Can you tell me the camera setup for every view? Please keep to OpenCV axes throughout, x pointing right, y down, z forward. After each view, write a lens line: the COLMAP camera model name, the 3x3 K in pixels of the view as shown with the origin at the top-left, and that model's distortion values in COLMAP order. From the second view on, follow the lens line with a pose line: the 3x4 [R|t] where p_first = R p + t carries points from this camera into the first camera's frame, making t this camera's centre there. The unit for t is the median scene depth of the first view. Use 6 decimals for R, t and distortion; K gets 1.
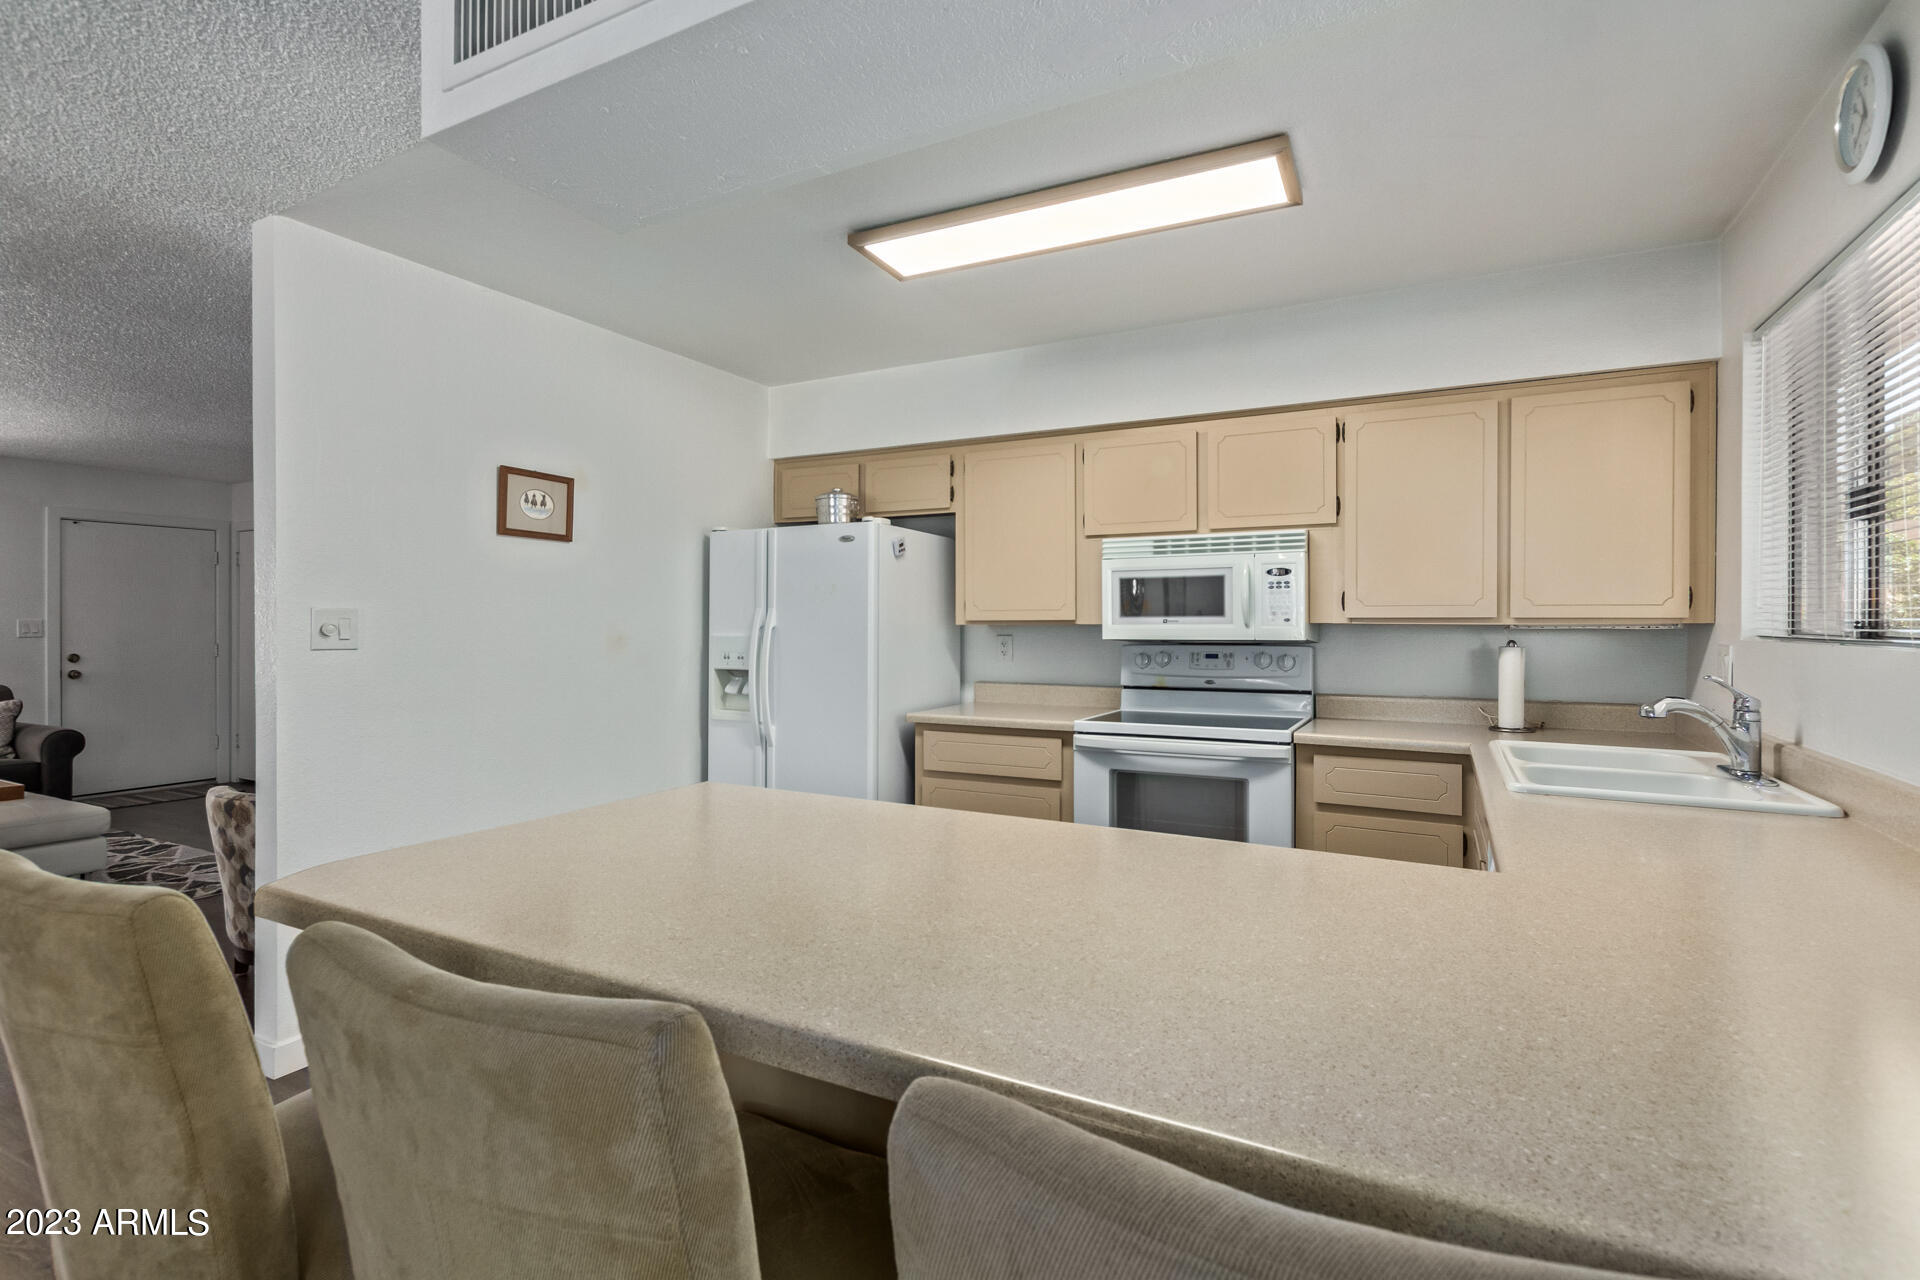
lens RADIAL K [[890.8, 0, 969.0], [0, 890.8, 628.7], [0, 0, 1]] dist [0.009163, -0.003653]
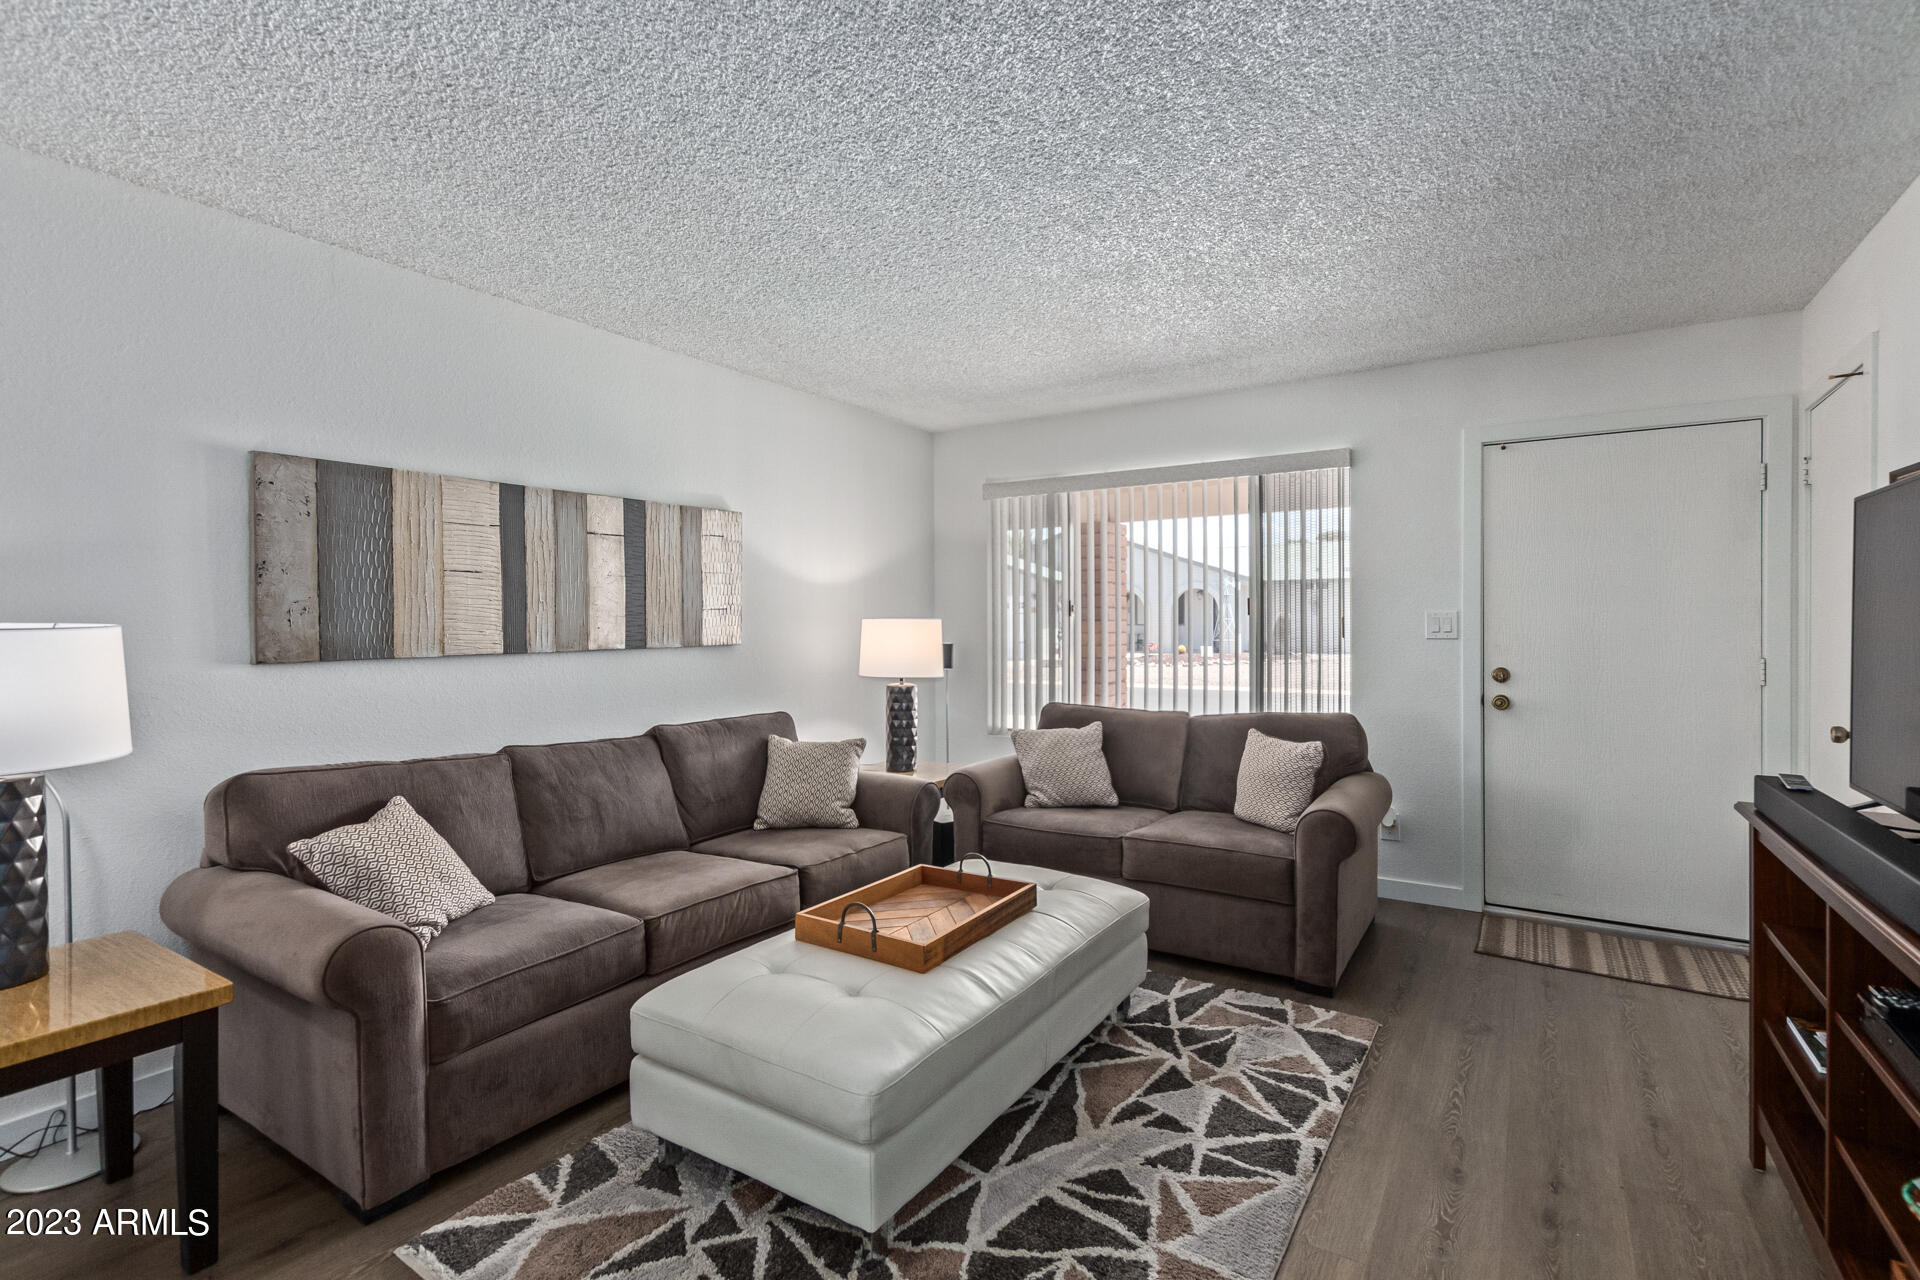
lens RADIAL K [[890.8, 0, 953.8], [0, 890.8, 629.0], [0, 0, 1]] dist [0.009163, -0.003653]
pose [[-0.098640, 0.004287, -0.995114, -0.373330], [0.001393, 0.999990, 0.004170, -0.000794], [0.995122, -0.000975, -0.098645, 0.702998]]
